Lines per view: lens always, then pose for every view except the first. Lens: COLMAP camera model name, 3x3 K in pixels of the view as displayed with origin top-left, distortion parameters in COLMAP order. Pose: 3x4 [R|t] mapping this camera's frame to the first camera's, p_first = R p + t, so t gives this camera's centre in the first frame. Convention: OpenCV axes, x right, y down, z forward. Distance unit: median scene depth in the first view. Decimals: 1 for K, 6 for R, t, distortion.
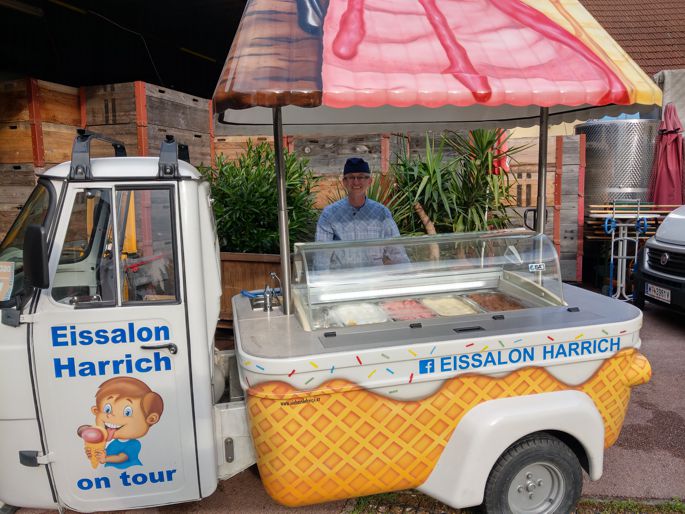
lens RADIAL K [[529.9, 0, 343.2], [0, 529.9, 258.9], [0, 0, 1]] dist [0.013875, -0.009298]
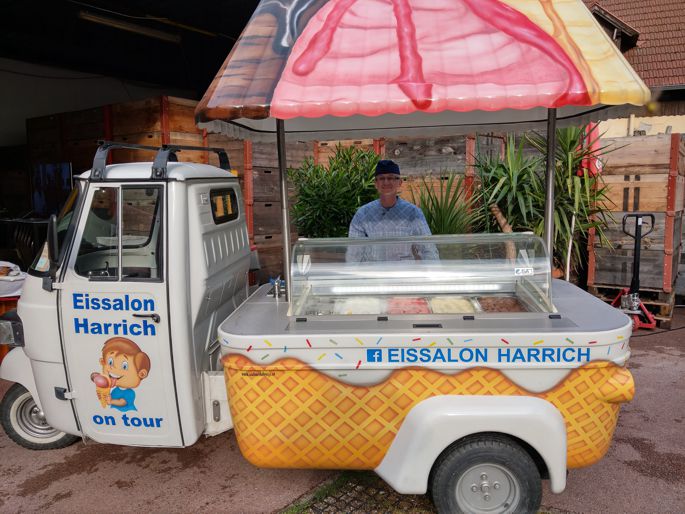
lens RADIAL K [[529.9, 0, 347.7], [0, 529.9, 258.4], [0, 0, 1]] dist [0.013875, -0.009298]
pose [[0.956541, 0.047133, -0.287765, 0.405661], [-0.047766, 0.998847, 0.004823, 0.003051], [0.287660, 0.009132, 0.957689, -0.046979]]
